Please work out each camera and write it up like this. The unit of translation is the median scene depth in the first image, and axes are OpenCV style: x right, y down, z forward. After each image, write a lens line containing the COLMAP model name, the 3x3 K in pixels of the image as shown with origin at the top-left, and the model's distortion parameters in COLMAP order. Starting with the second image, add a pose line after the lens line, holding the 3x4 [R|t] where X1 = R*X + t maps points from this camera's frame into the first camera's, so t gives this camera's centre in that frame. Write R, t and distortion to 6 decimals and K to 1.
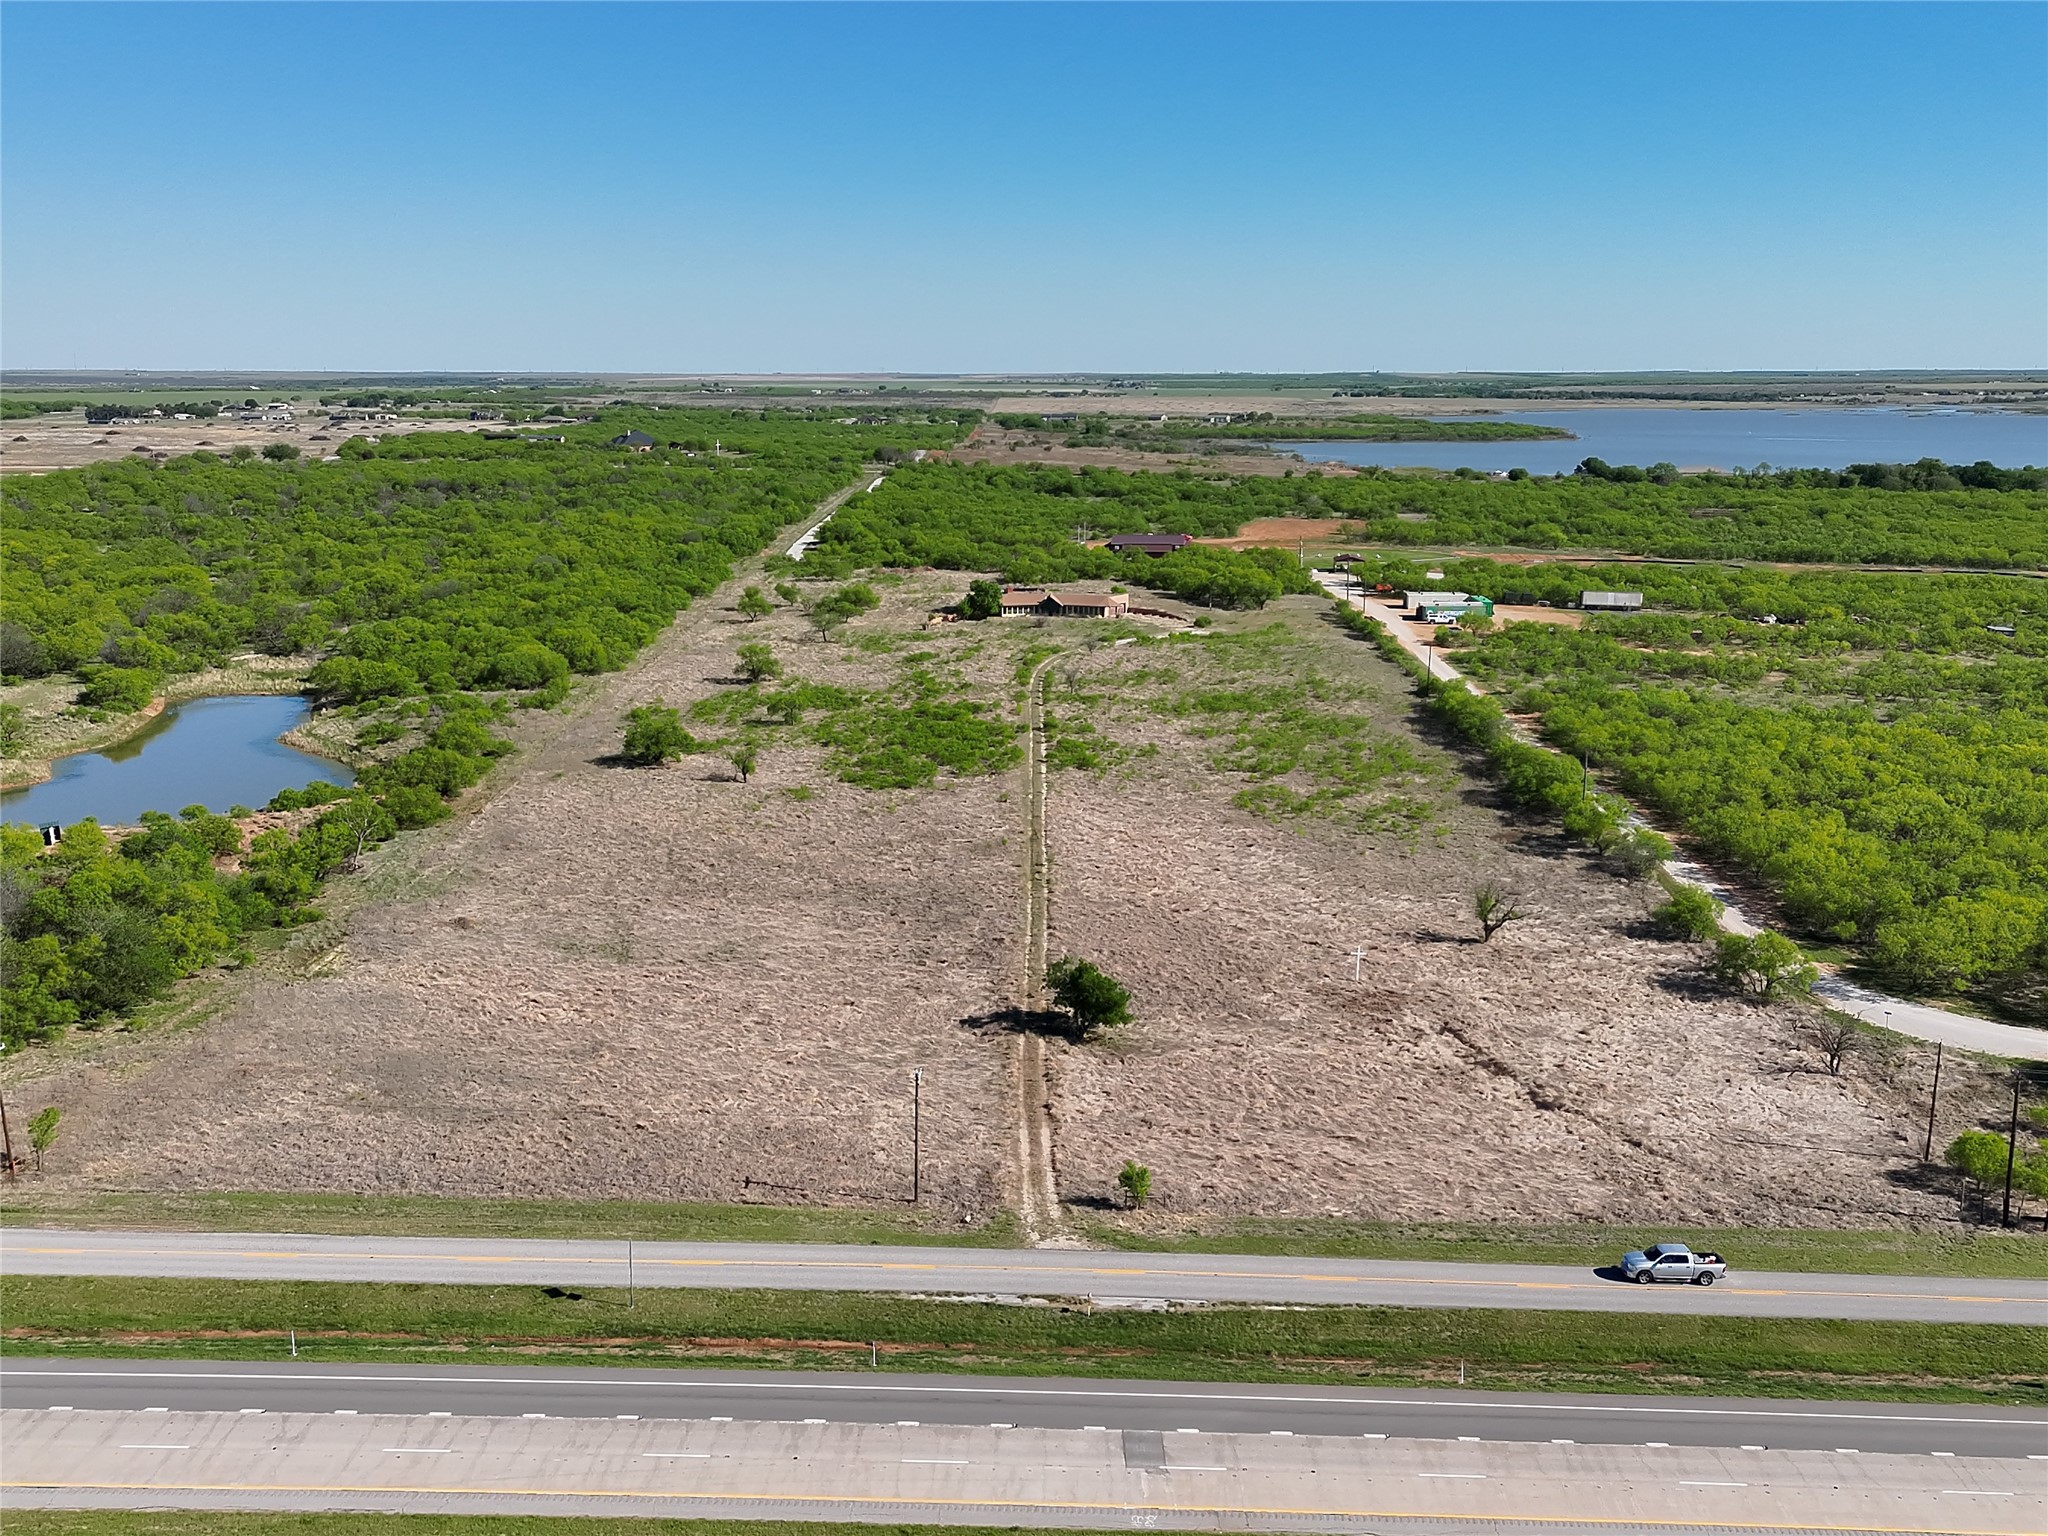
lens RADIAL K [[2122.8, 0, 1017.5], [0, 2122.8, 756.7], [0, 0, 1]] dist [0.068307, 0.000000]
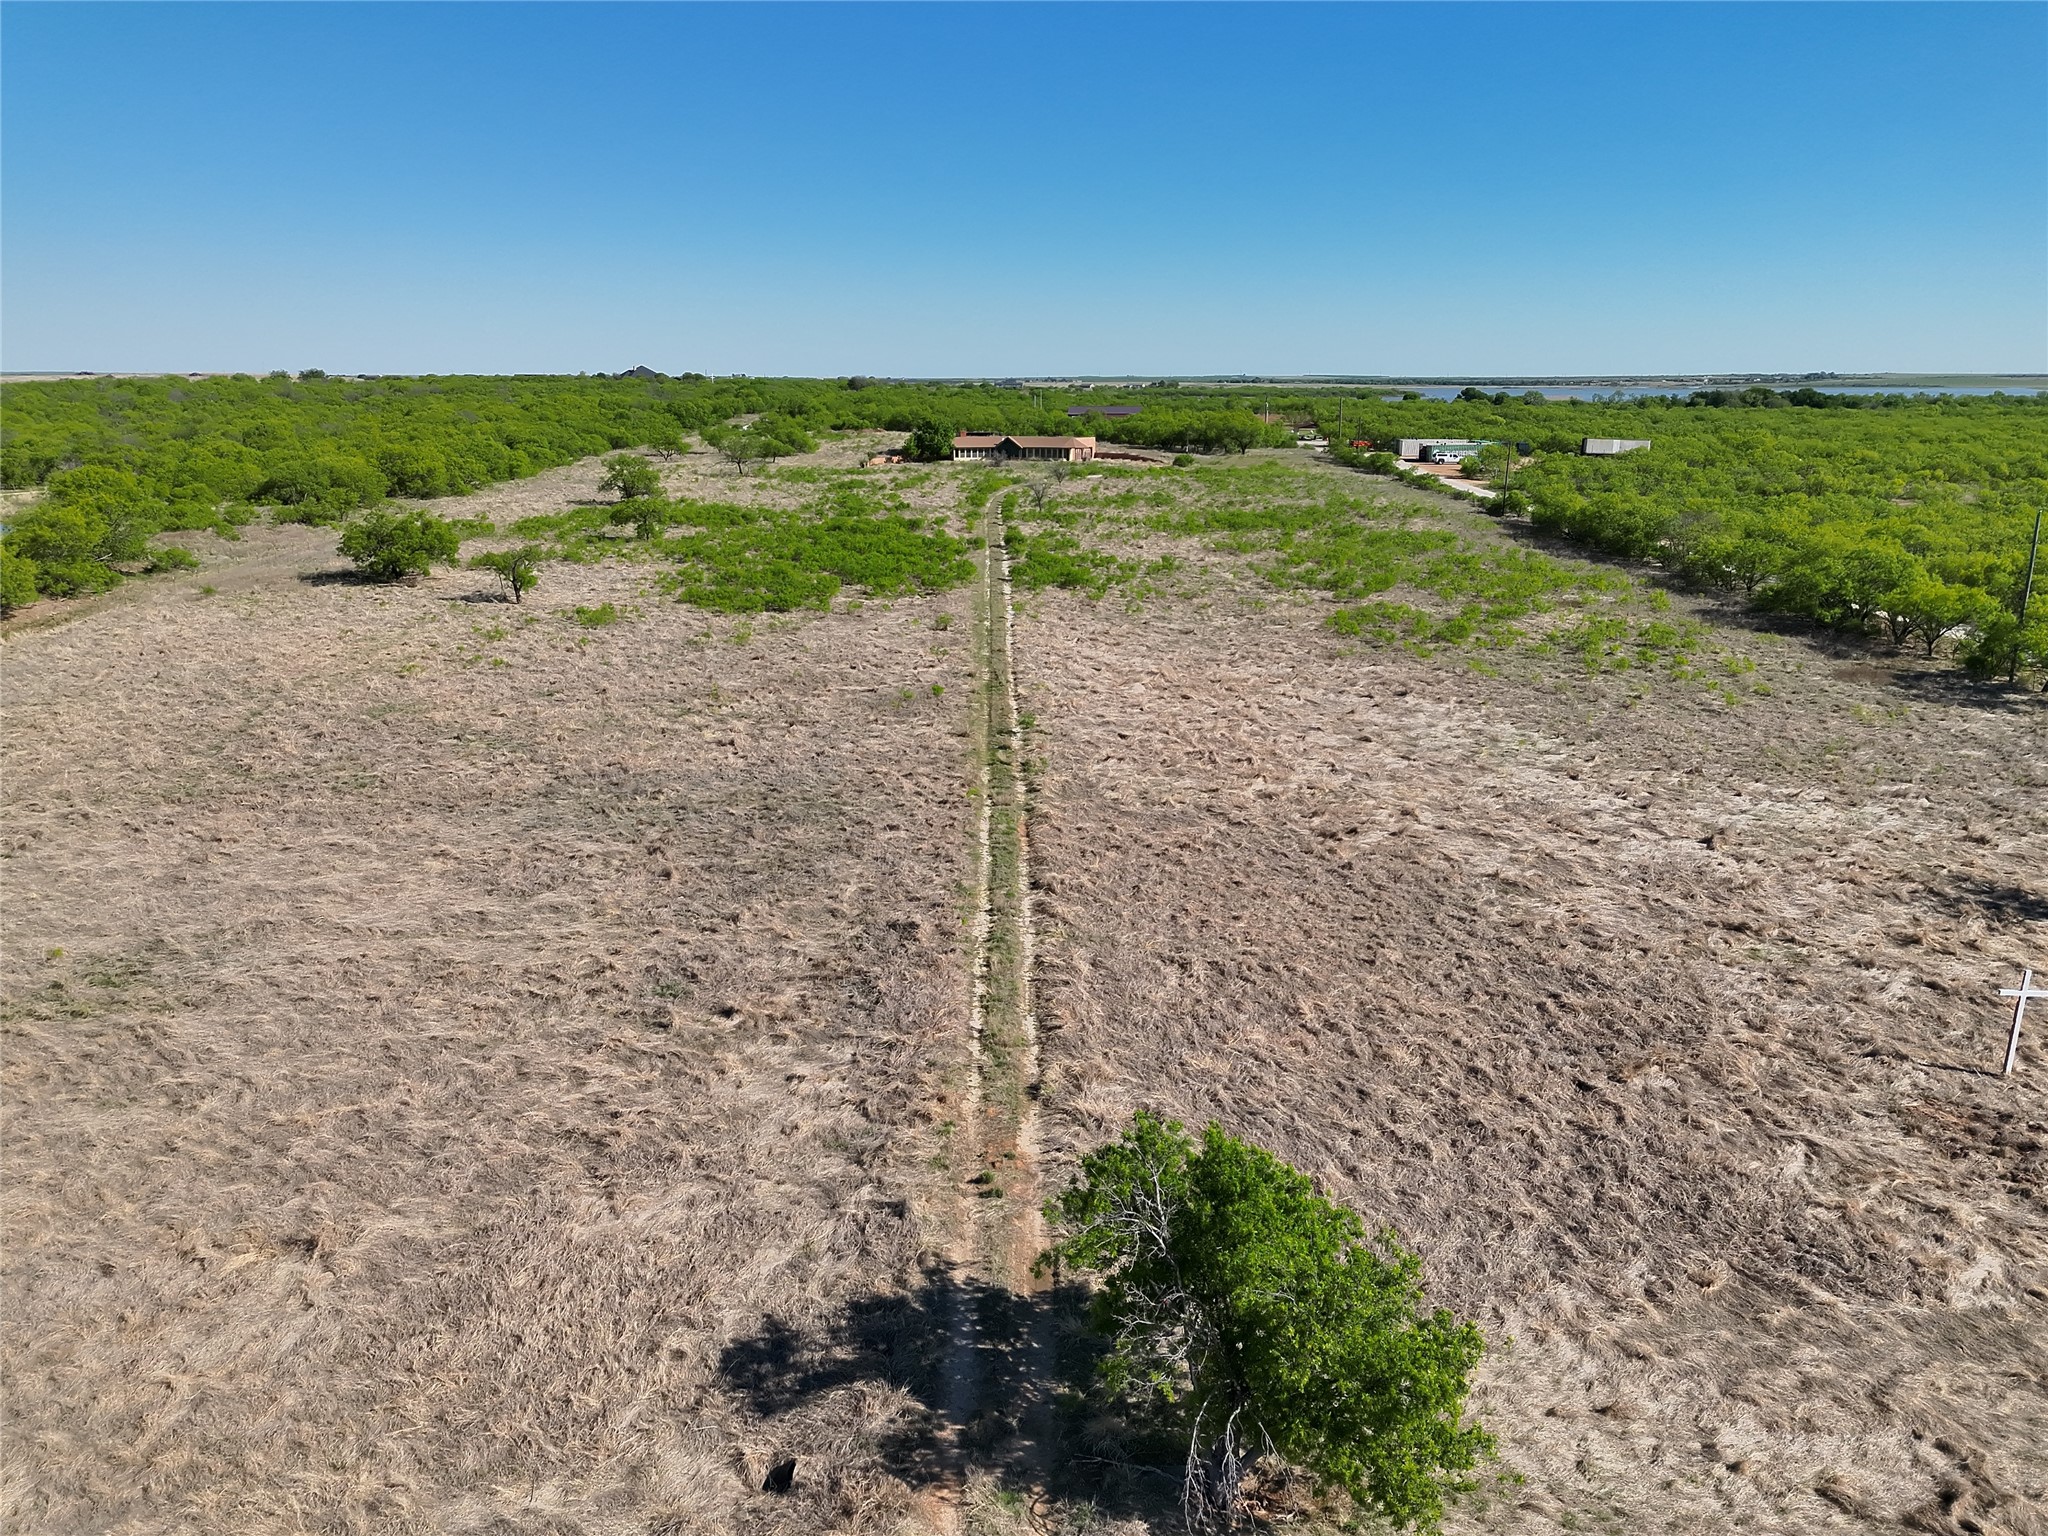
lens RADIAL K [[1539.6, 0, 1025.0], [0, 1539.6, 787.3], [0, 0, 1]] dist [0.064281, -0.056478]
pose [[0.999538, -0.007269, 0.029515, 0.003839], [0.004920, 0.996871, 0.078890, 0.032274], [-0.029996, -0.078708, 0.996446, 0.583508]]
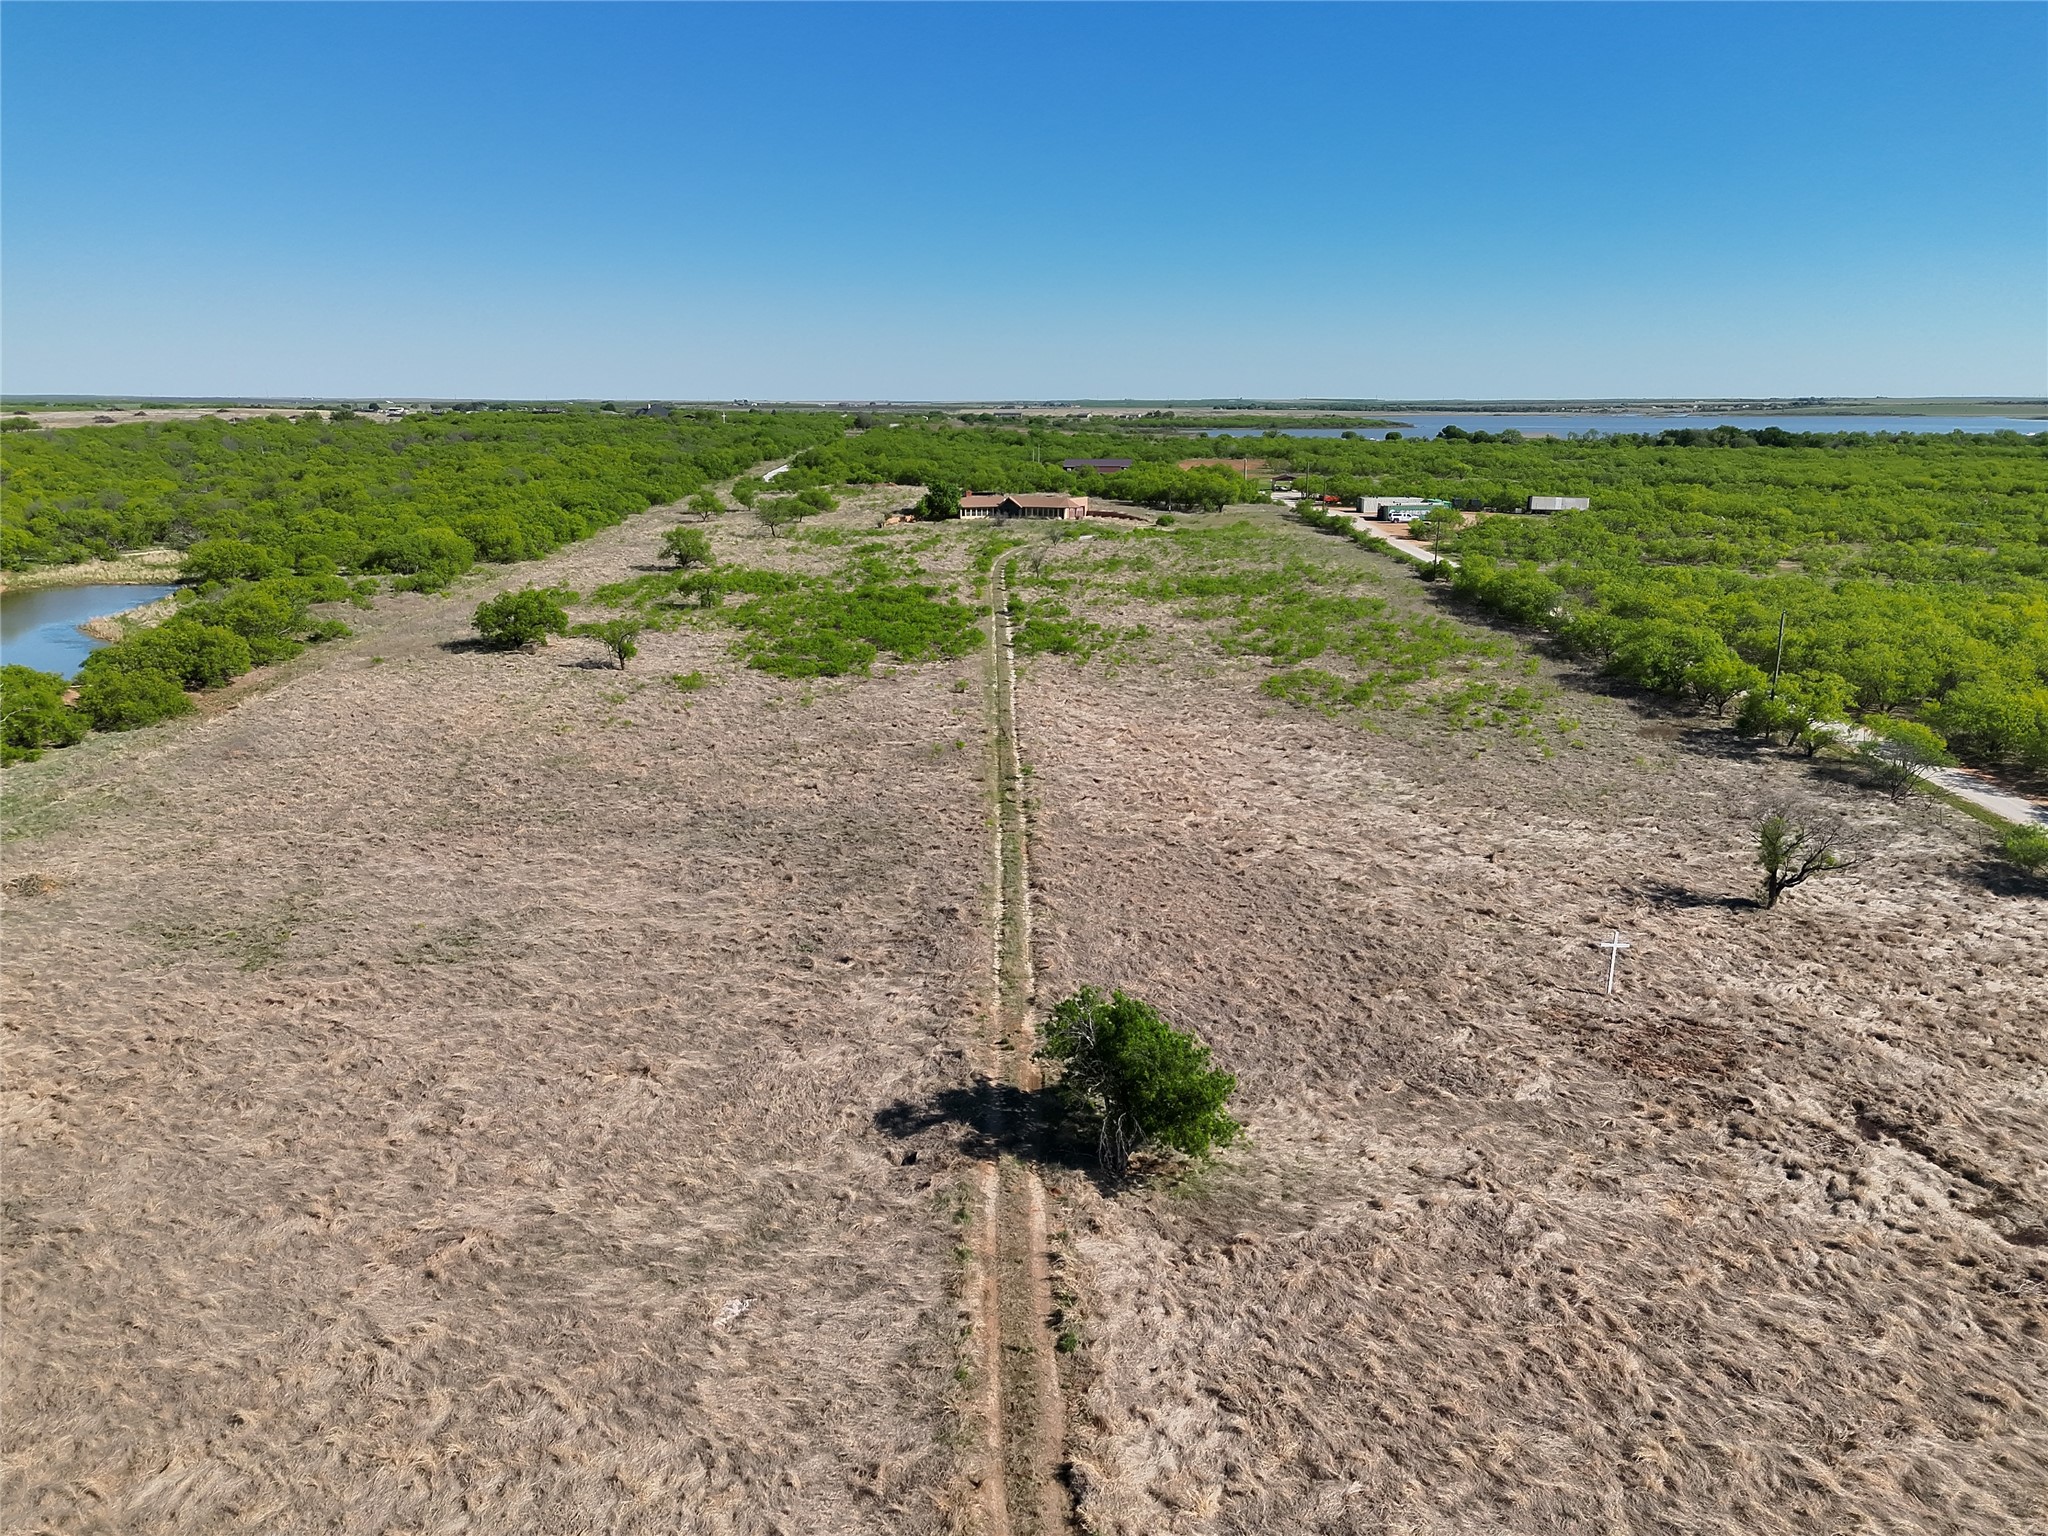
lens RADIAL K [[1539.6, 0, 1024.6], [0, 1539.6, 781.0], [0, 0, 1]] dist [0.064281, -0.056478]
pose [[0.999519, -0.006773, 0.030250, -0.000226], [0.004896, 0.998083, 0.061690, 0.019683], [-0.030610, -0.061512, 0.997637, 0.463430]]
